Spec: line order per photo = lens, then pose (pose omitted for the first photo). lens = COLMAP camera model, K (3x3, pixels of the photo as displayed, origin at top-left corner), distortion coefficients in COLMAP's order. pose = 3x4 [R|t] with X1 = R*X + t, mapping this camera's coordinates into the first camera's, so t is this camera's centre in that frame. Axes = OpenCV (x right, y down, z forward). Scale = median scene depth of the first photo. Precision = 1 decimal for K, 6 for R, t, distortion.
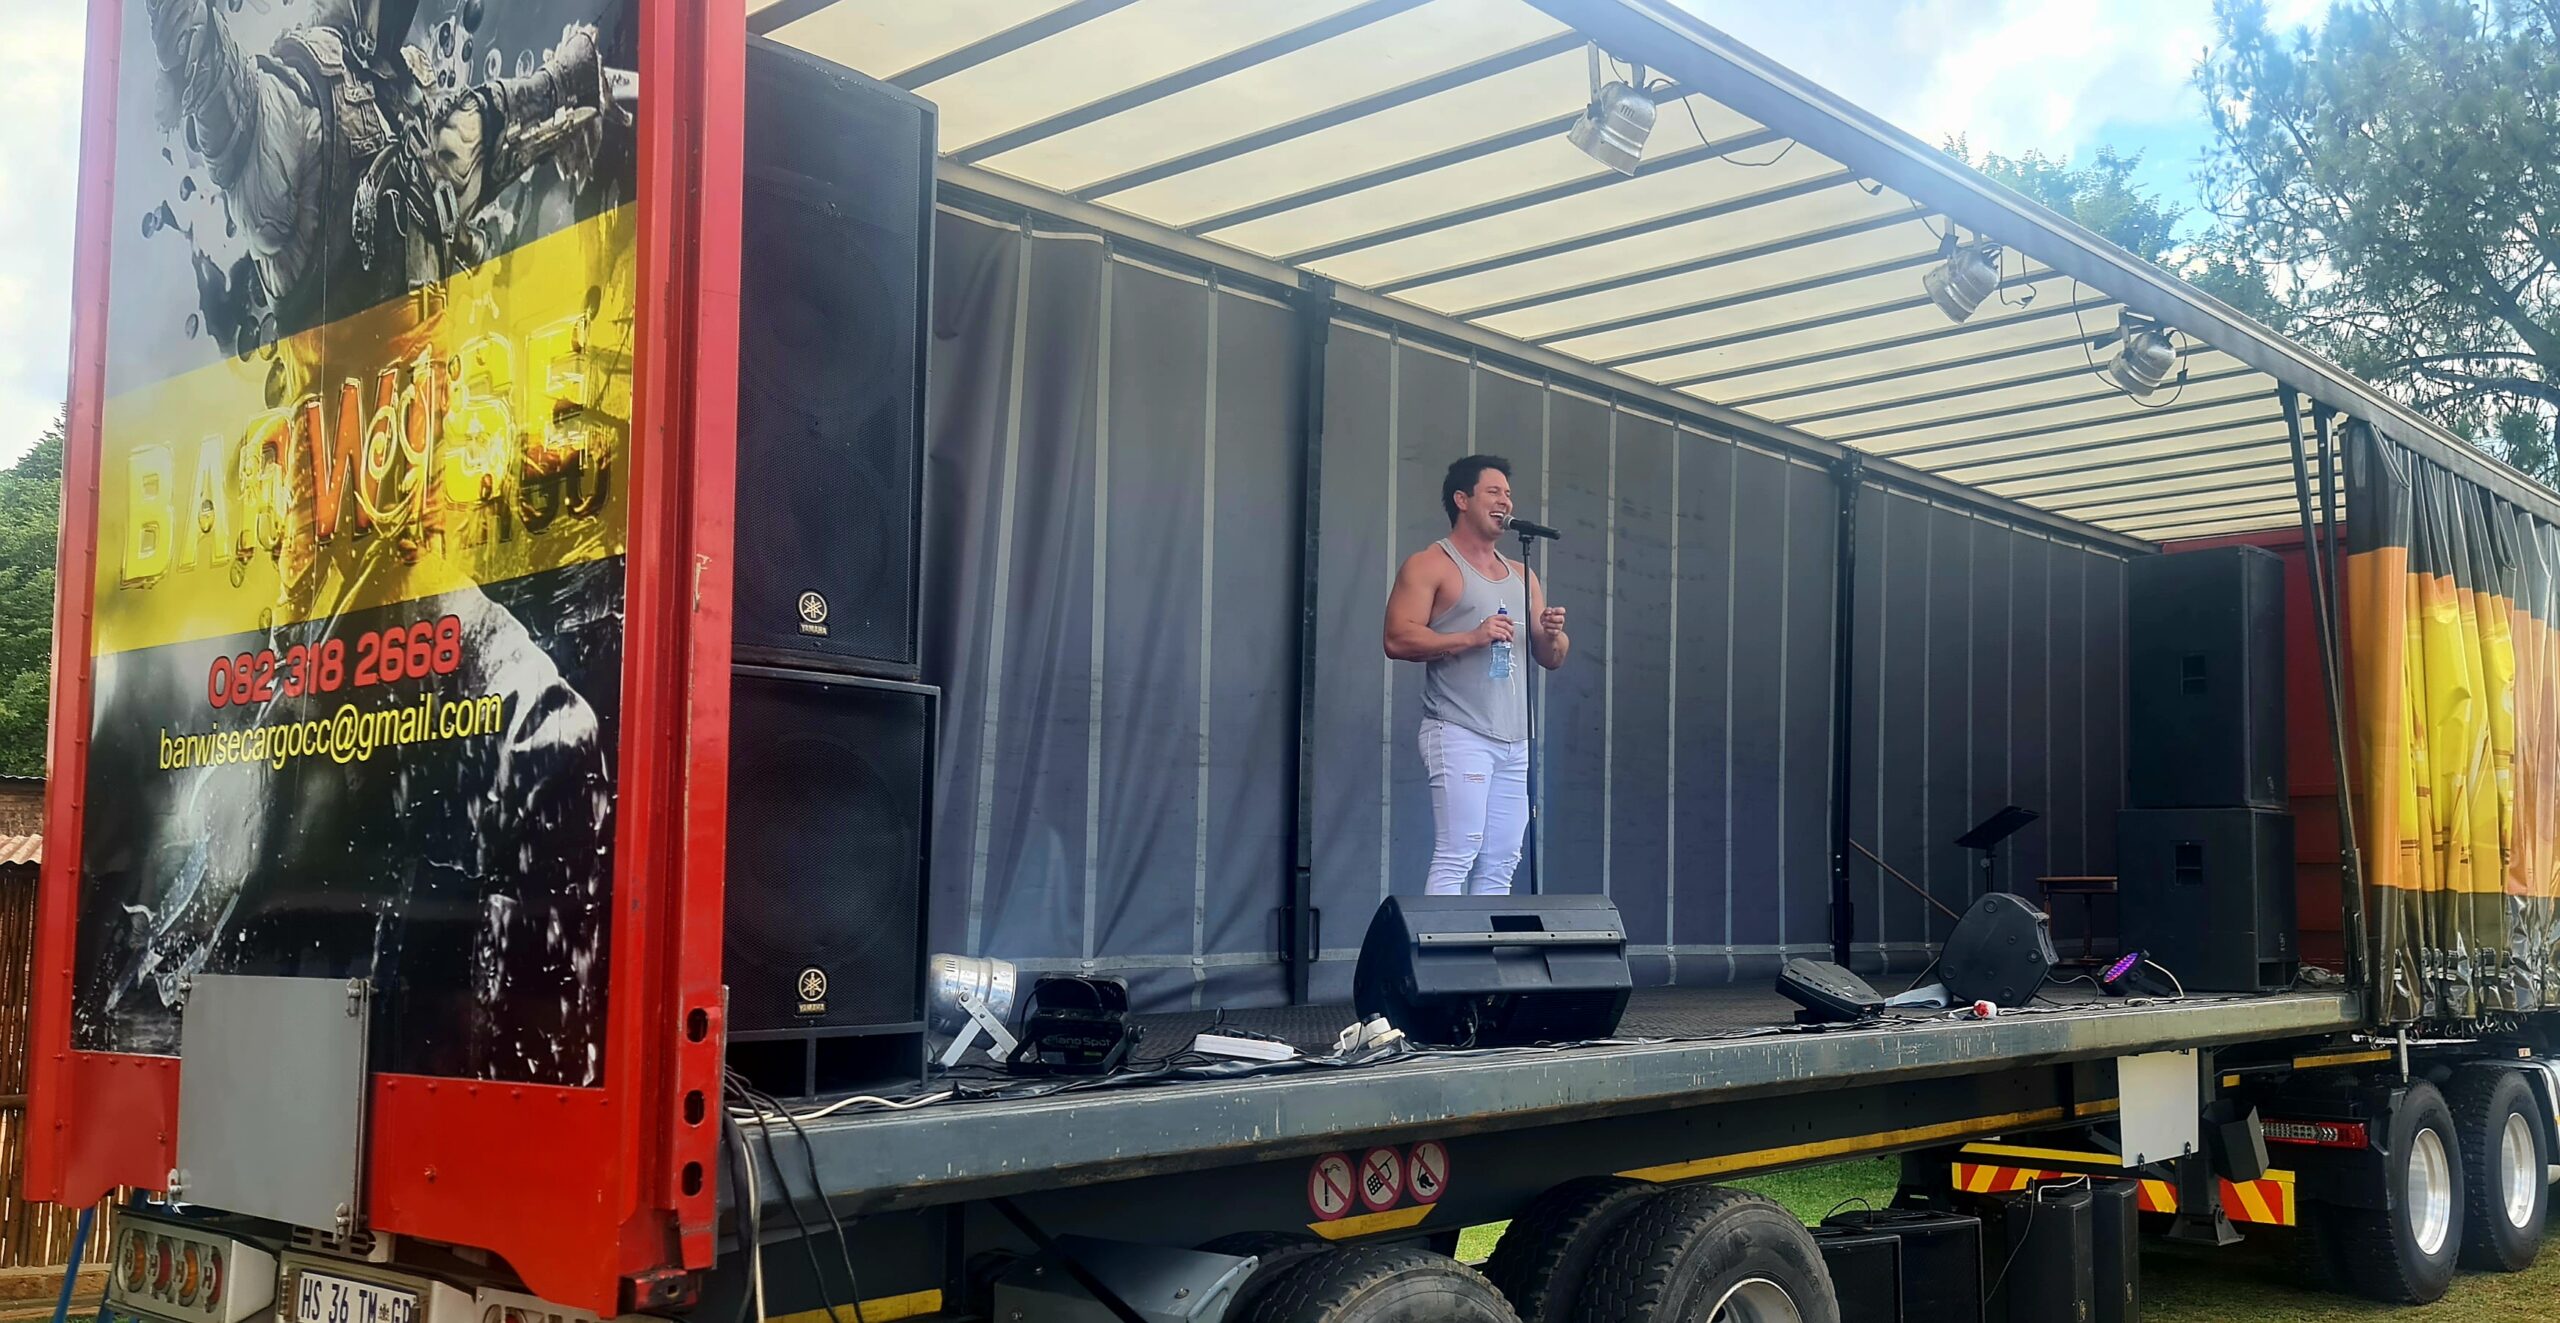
lens RADIAL K [[2170.0, 0, 1465.8], [0, 2170.0, 718.2], [0, 0, 1]] dist [0.092744, -0.008803]
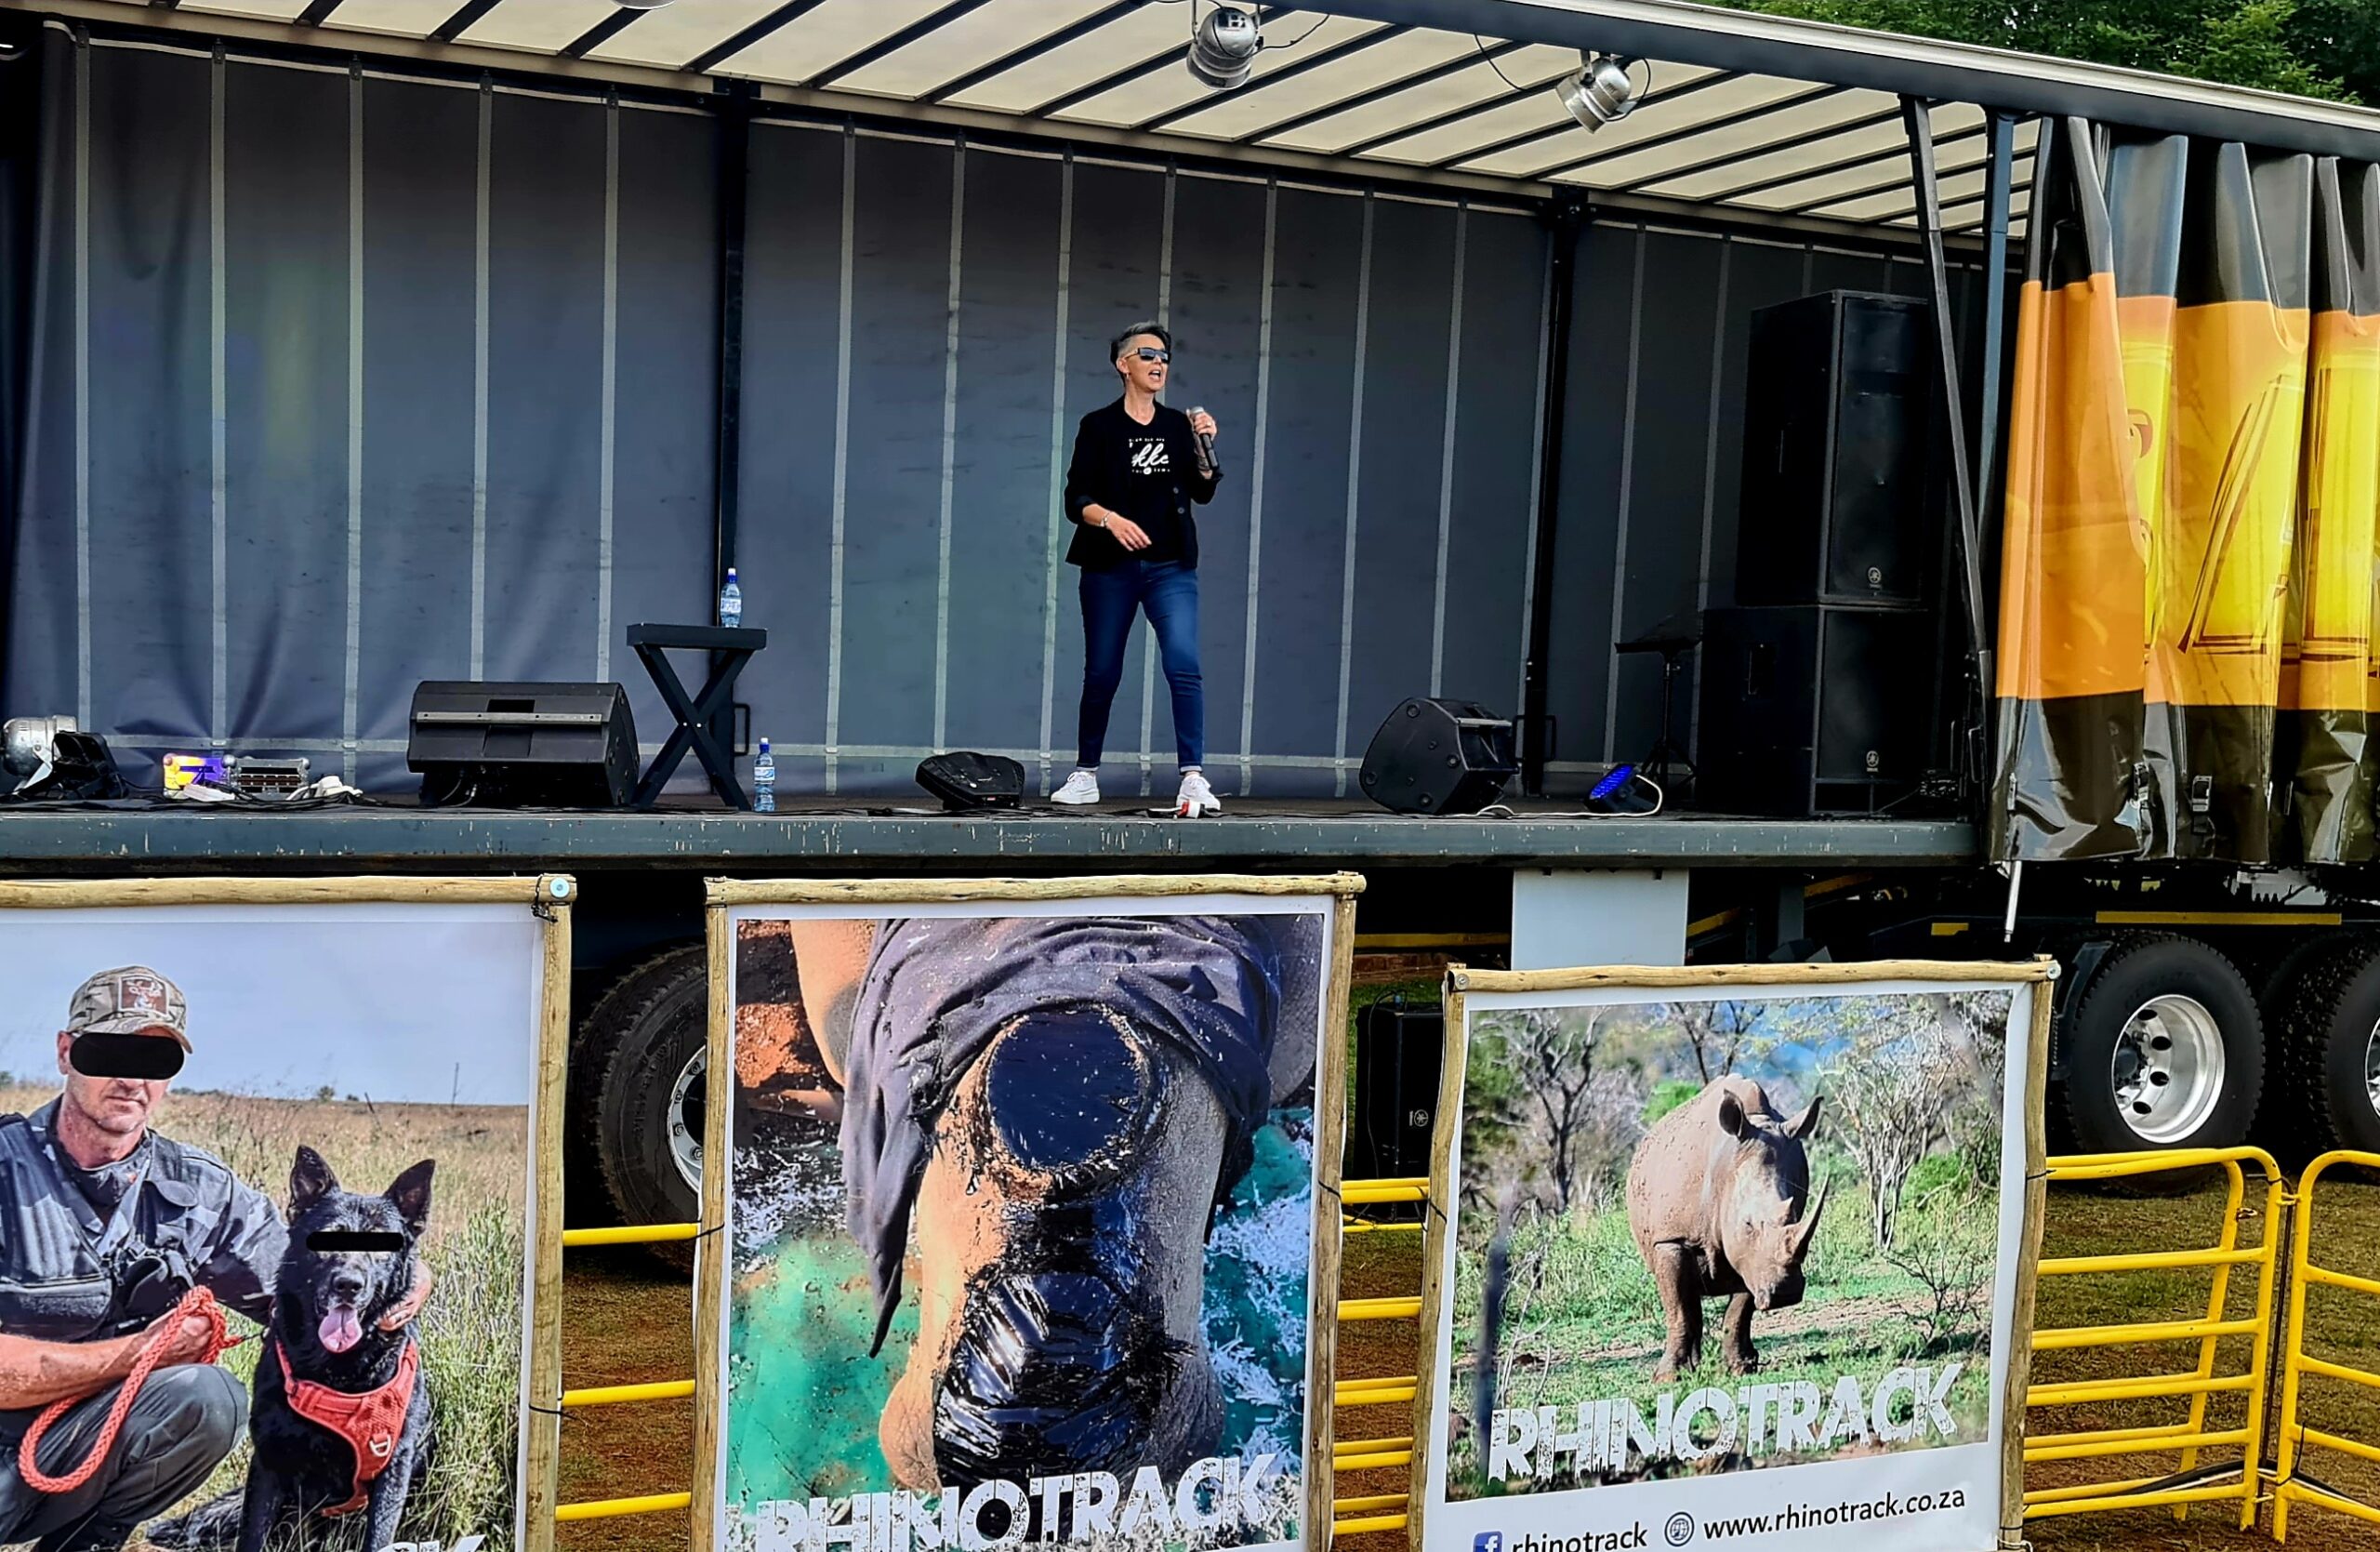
lens RADIAL K [[2717.2, 0, 867.3], [0, 2717.2, 885.3], [0, 0, 1]] dist [0.086970, 0.000000]
pose [[0.900688, 0.043350, -0.432298, 0.590598], [0.017680, 0.990529, 0.136163, -0.004154], [0.434106, -0.130283, 0.891391, -0.167195]]
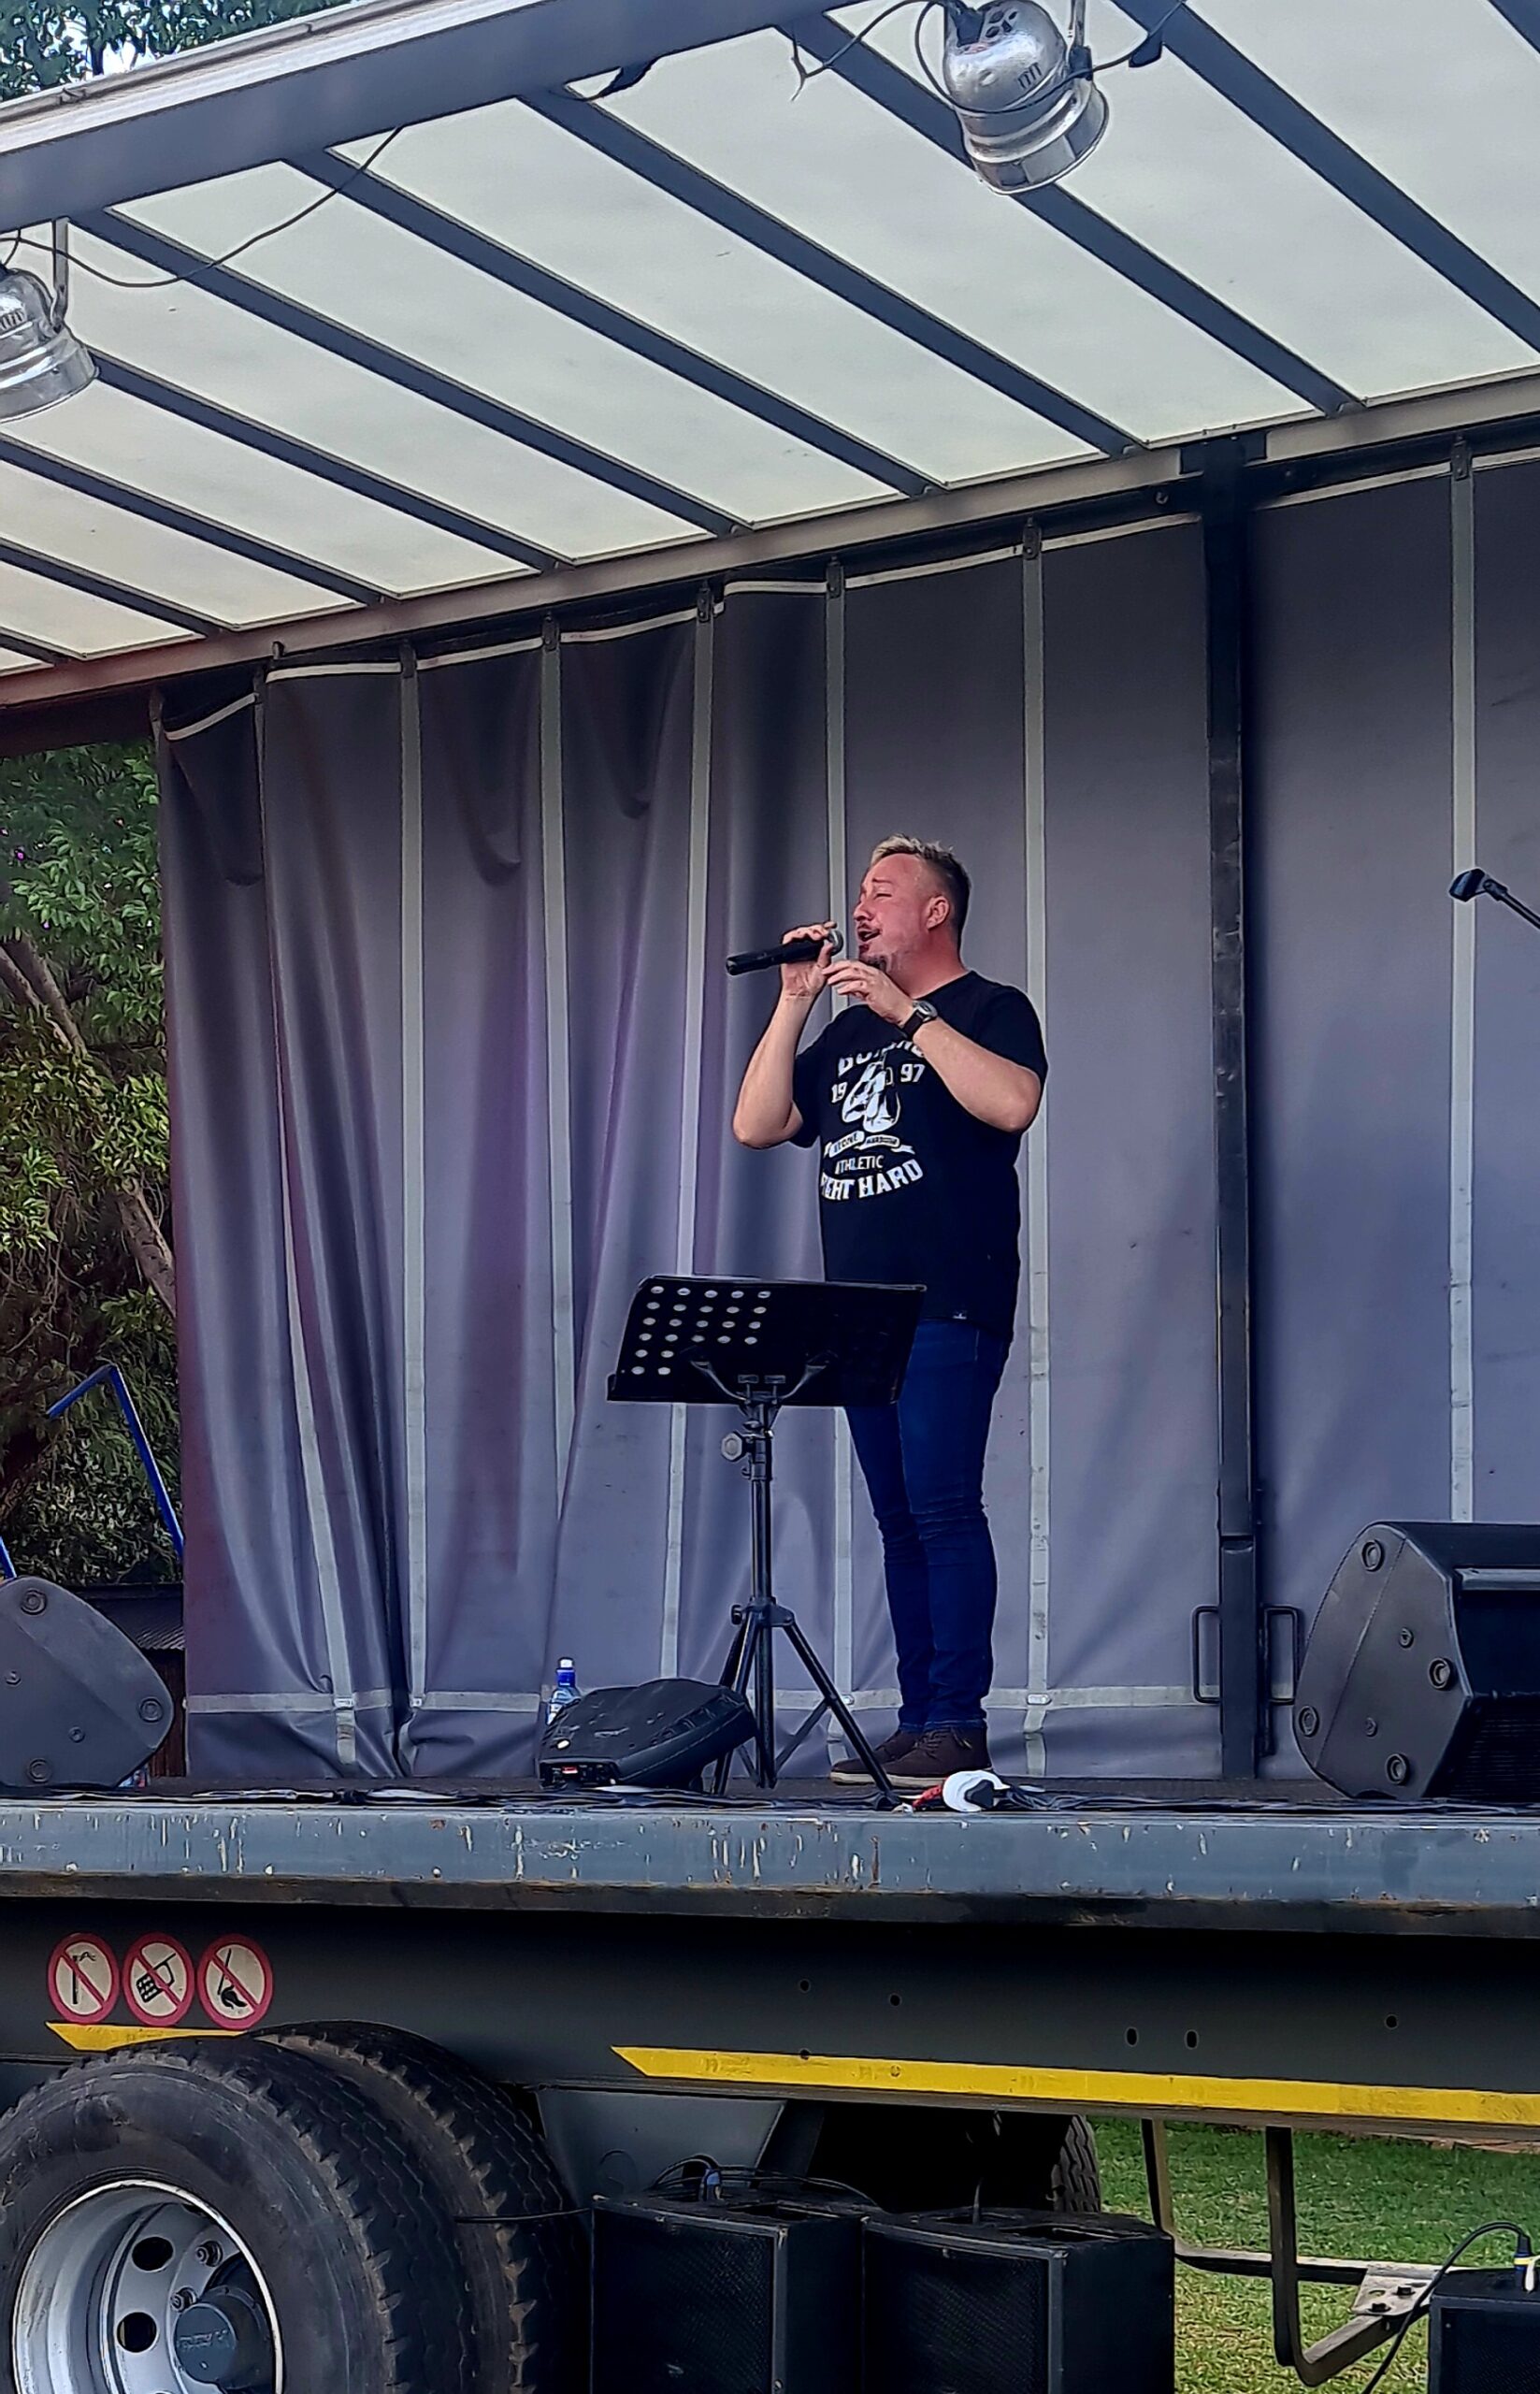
lens RADIAL K [[3811.9, 0, 921.1], [0, 3811.9, 1831.1], [0, 0, 1]] dist [0.087357, 0.000000]
pose [[0.170004, 0.032423, -0.984910, 0.932141], [0.091444, 0.994627, 0.048527, 0.093537], [0.981191, -0.098314, 0.166126, 0.785638]]
